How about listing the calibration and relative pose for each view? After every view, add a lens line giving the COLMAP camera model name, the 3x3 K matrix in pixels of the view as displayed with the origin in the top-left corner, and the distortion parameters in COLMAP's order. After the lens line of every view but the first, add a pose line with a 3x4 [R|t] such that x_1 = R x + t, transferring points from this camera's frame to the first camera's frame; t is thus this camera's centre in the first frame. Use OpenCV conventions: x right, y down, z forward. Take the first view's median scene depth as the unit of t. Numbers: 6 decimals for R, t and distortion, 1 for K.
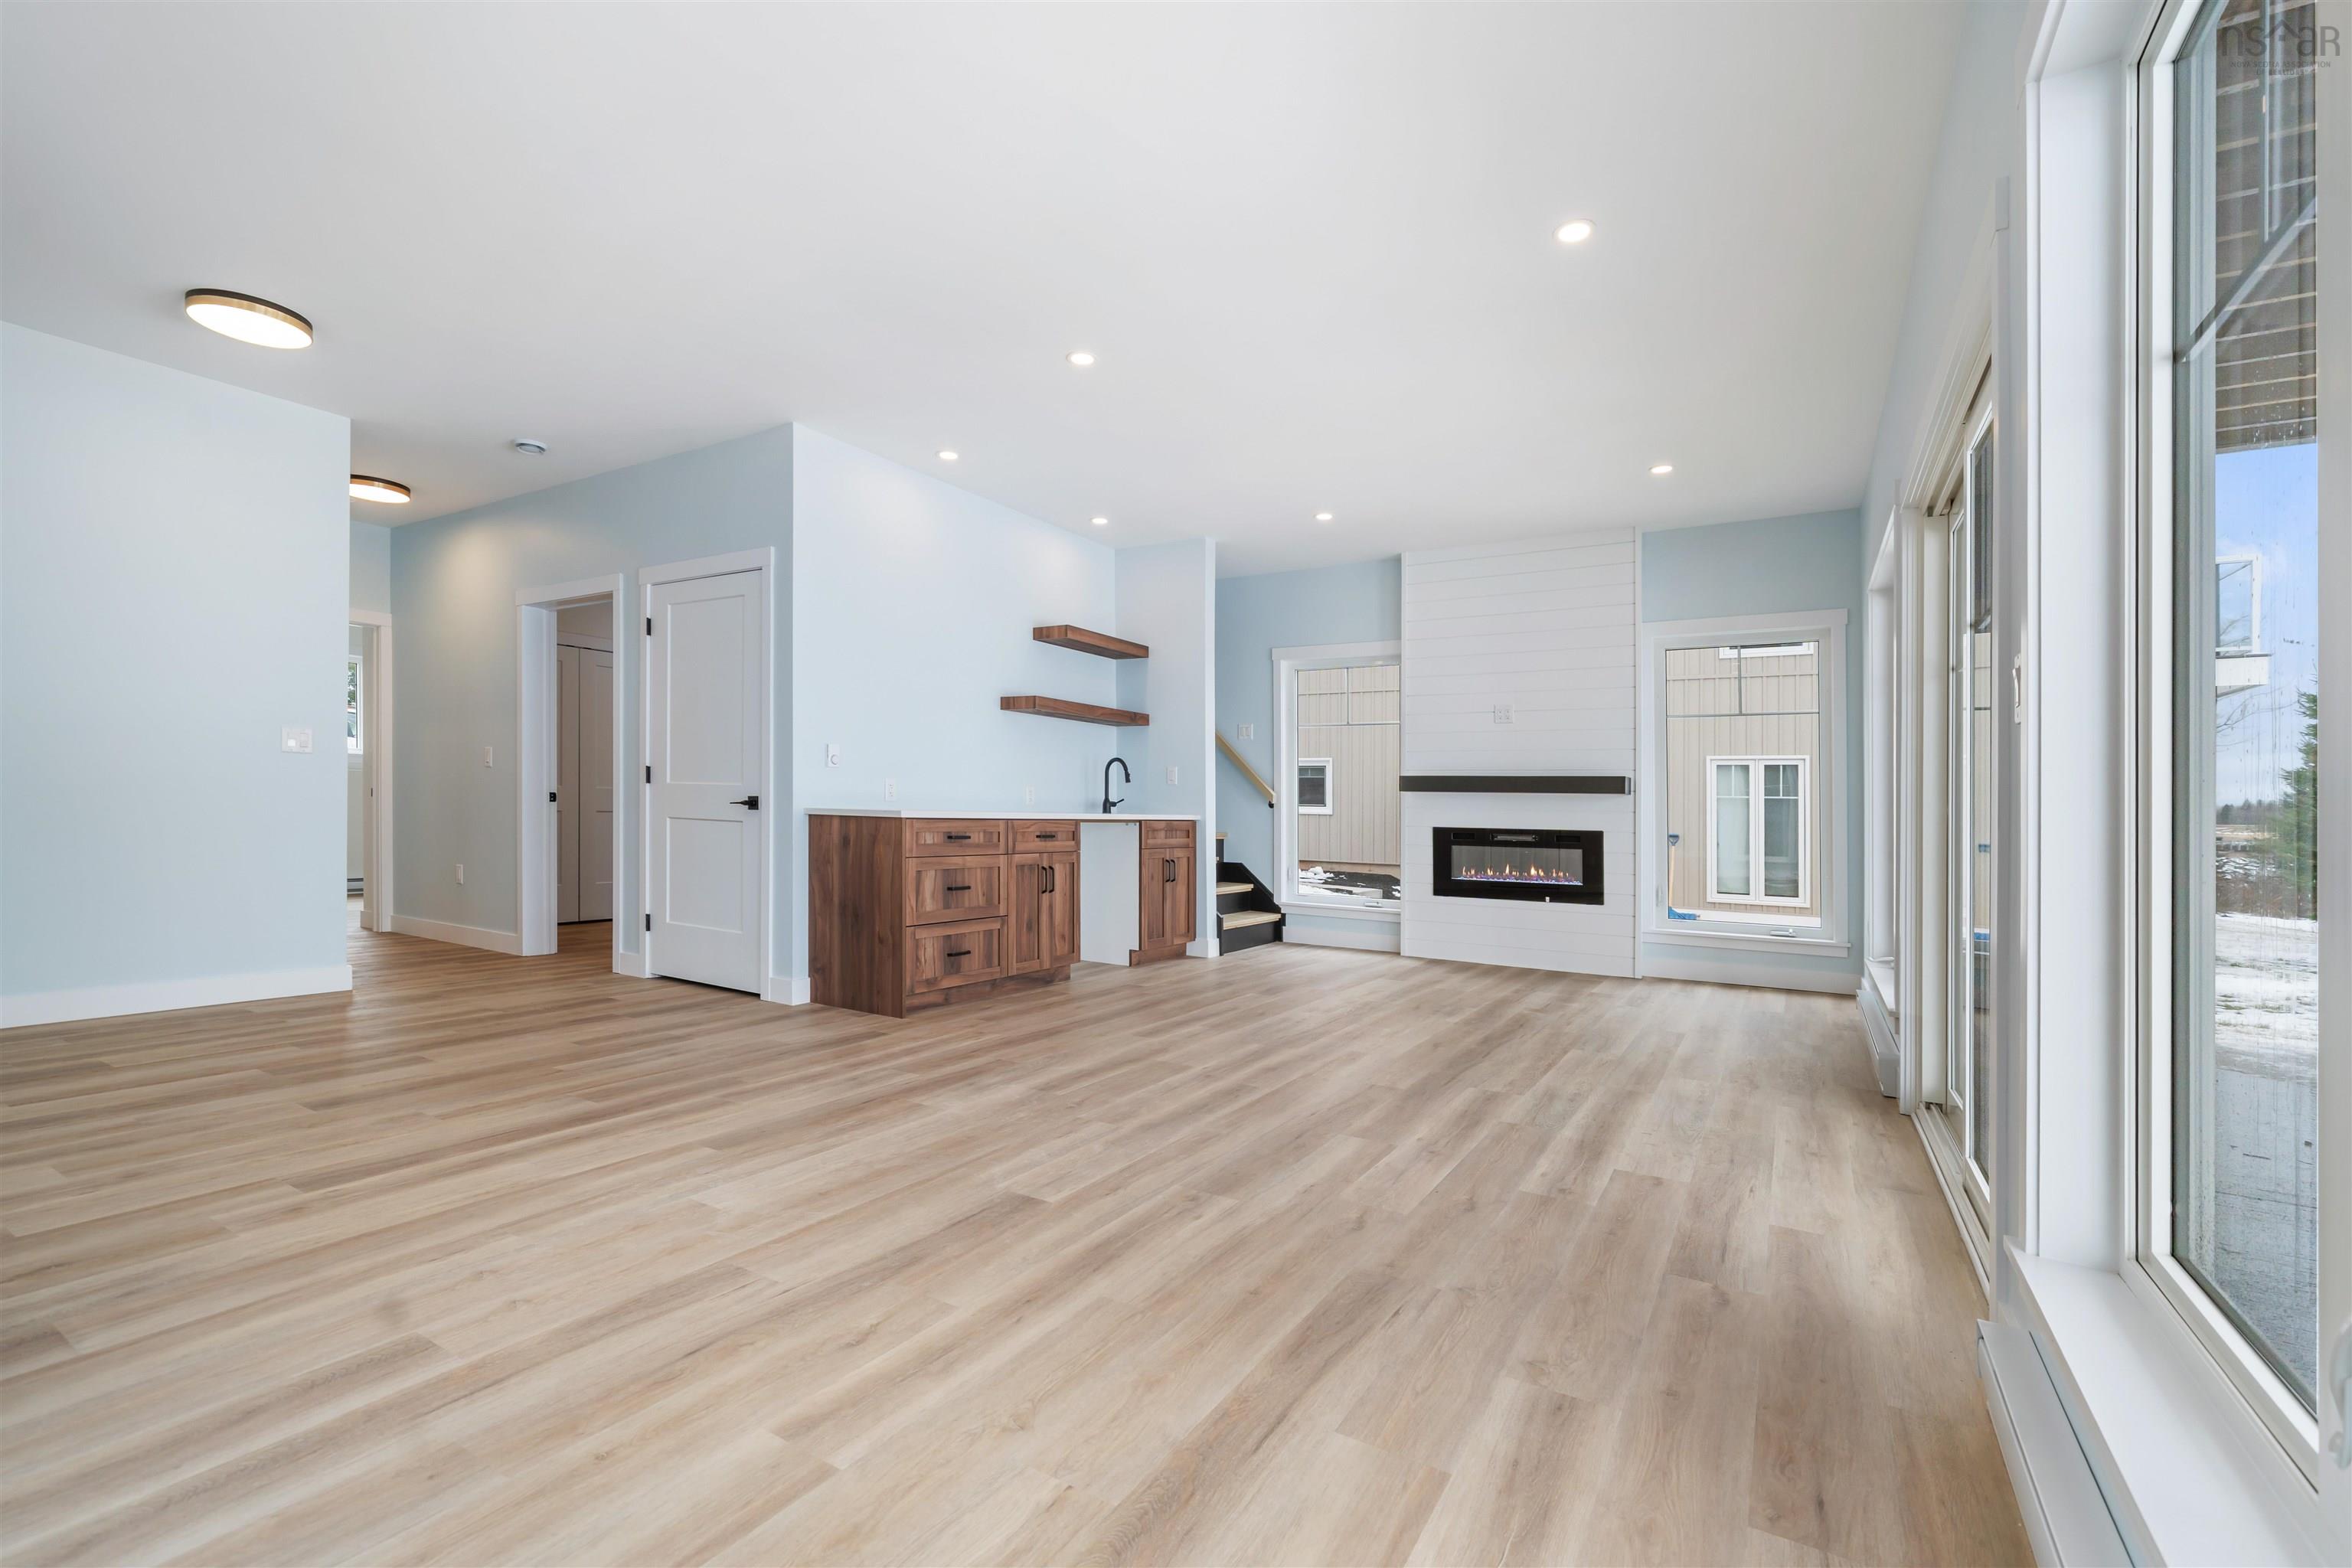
lens RADIAL K [[1007.6, 0, 1167.5], [0, 1007.6, 806.5], [0, 0, 1]] dist [0.000242, 0.000611]
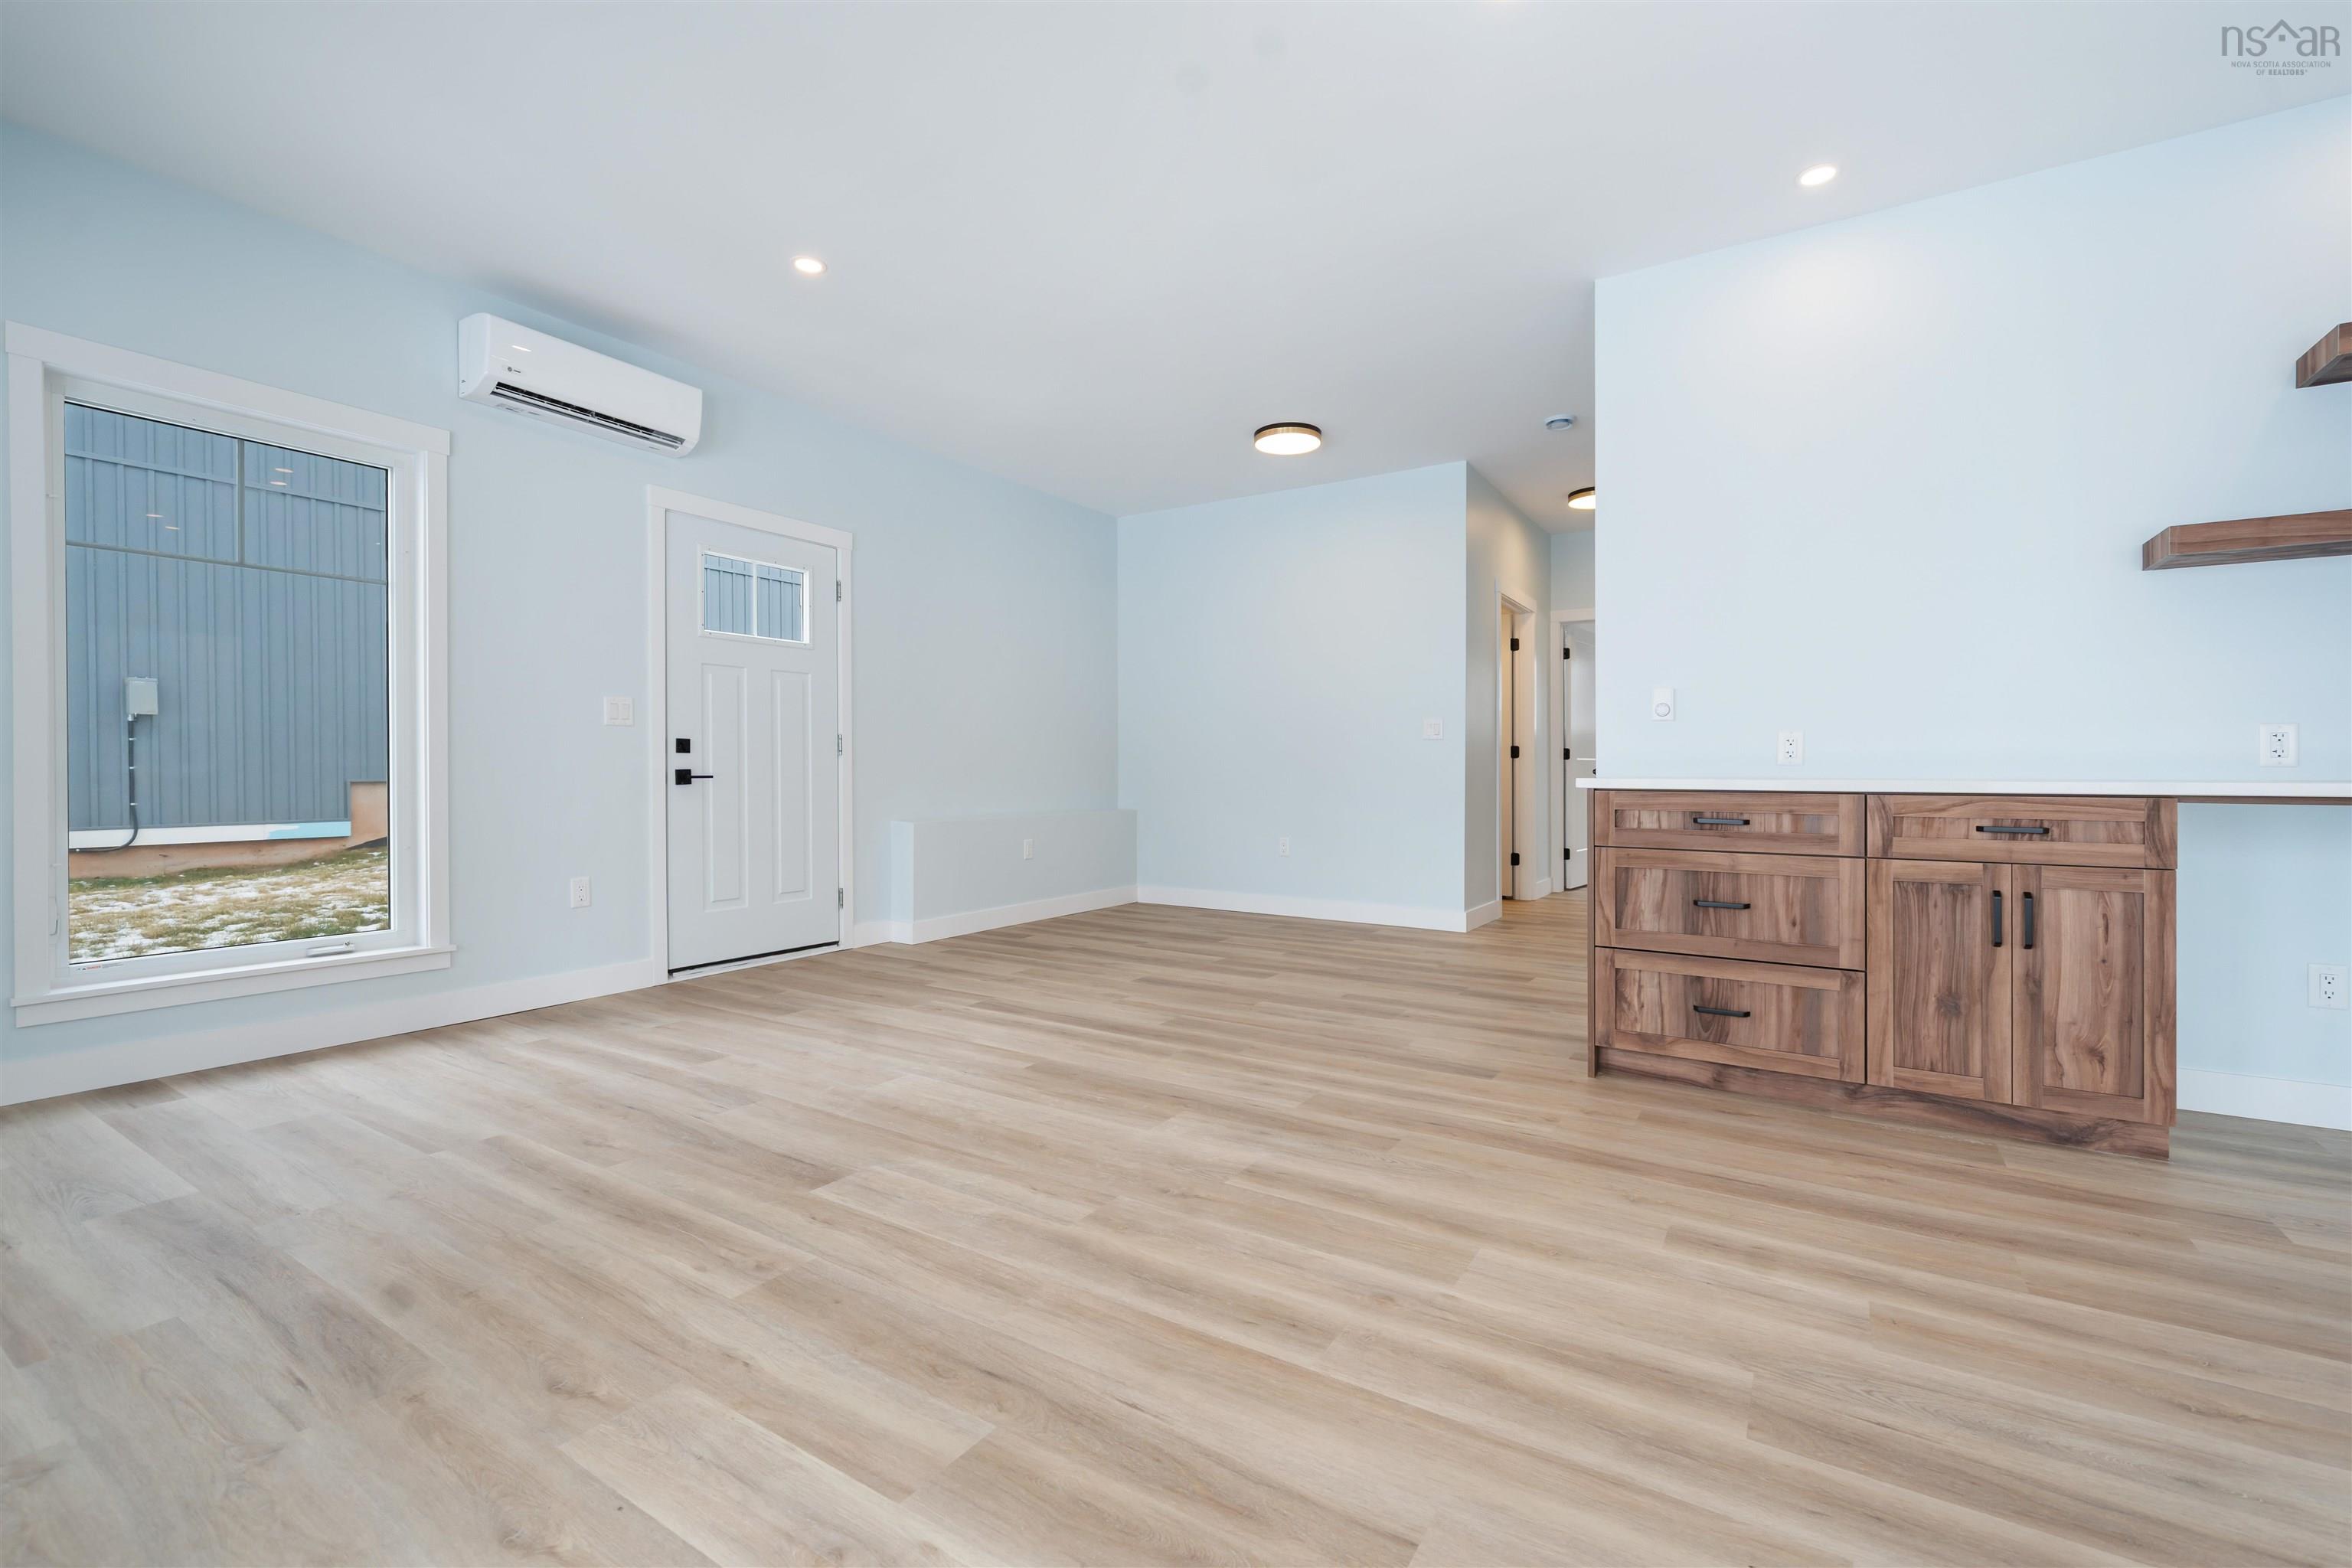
lens RADIAL K [[1007.6, 0, 1181.5], [0, 1007.6, 790.4], [0, 0, 1]] dist [0.000242, 0.000611]
pose [[-0.010213, 0.000062, -0.999948, 0.430986], [0.001306, 0.999999, 0.000049, 0.012324], [0.999947, -0.001305, -0.010213, 0.719483]]
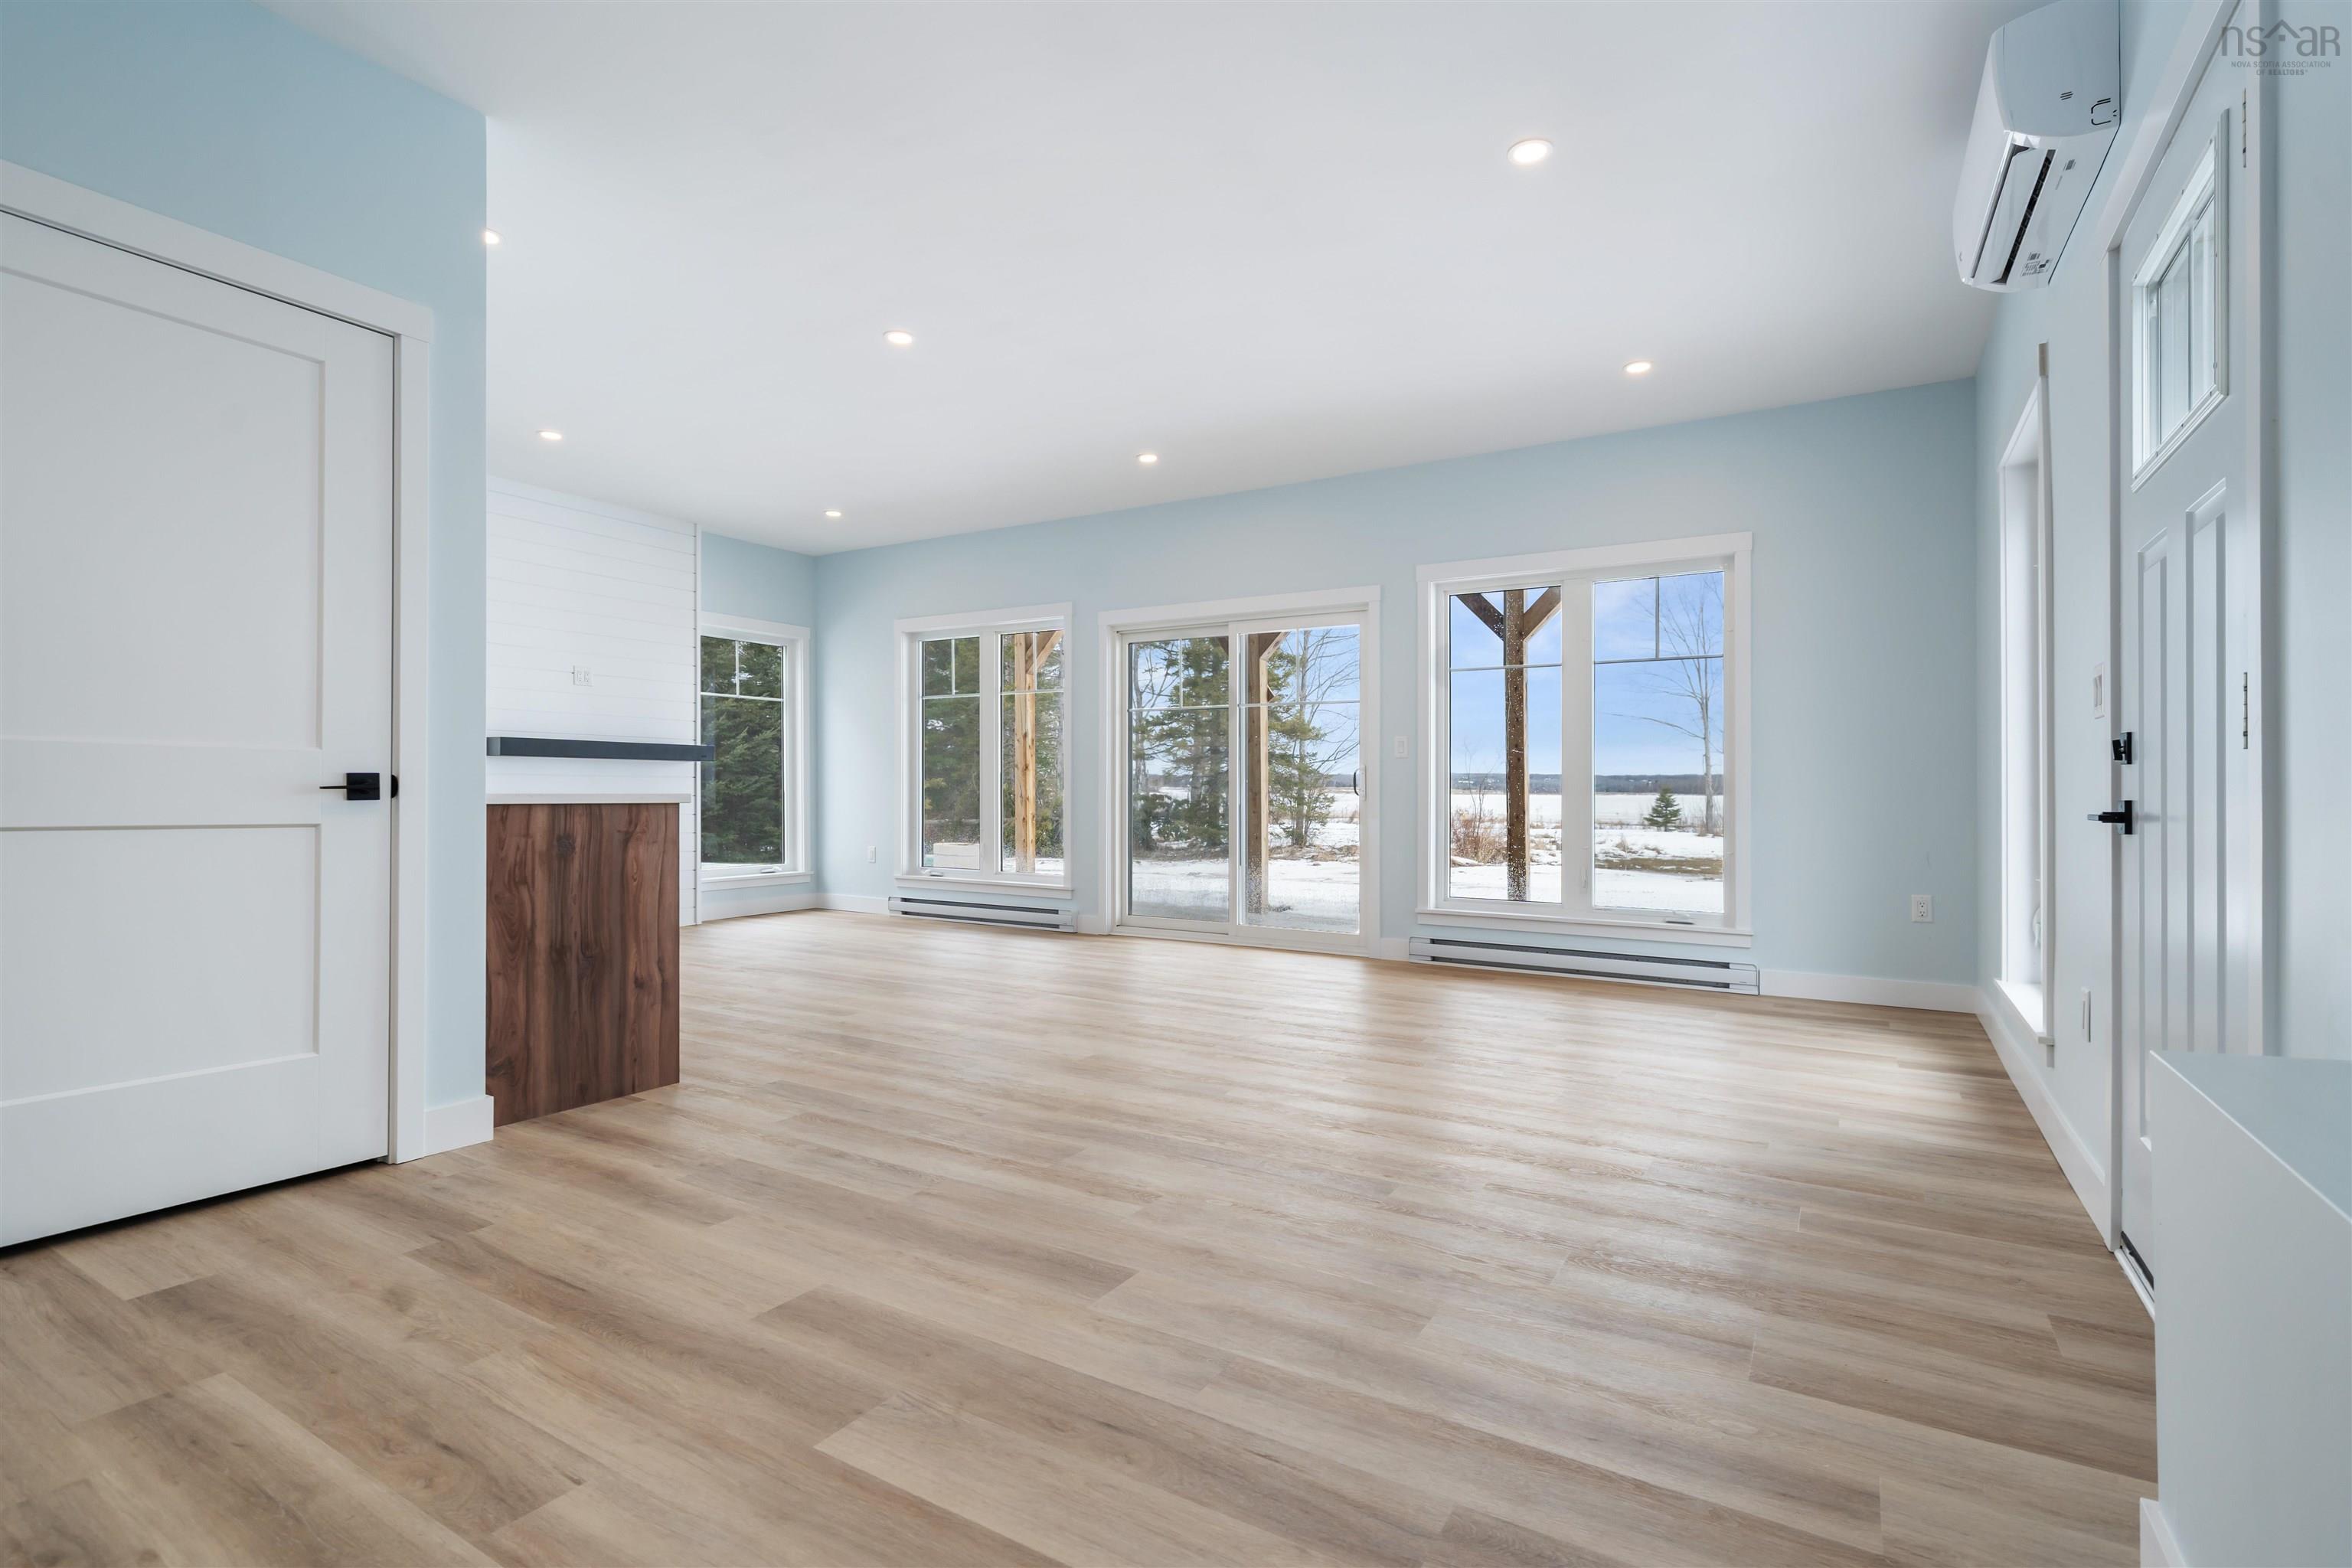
lens RADIAL K [[1047.1, 0, 1177.8], [0, 1047.1, 774.1], [0, 0, 1]] dist [-0.006481, -0.000350]
pose [[0.027753, -0.007579, 0.999586, -0.950185], [-0.011051, 0.999908, 0.007888, -0.019220], [-0.999554, -0.011265, 0.027666, 0.593455]]
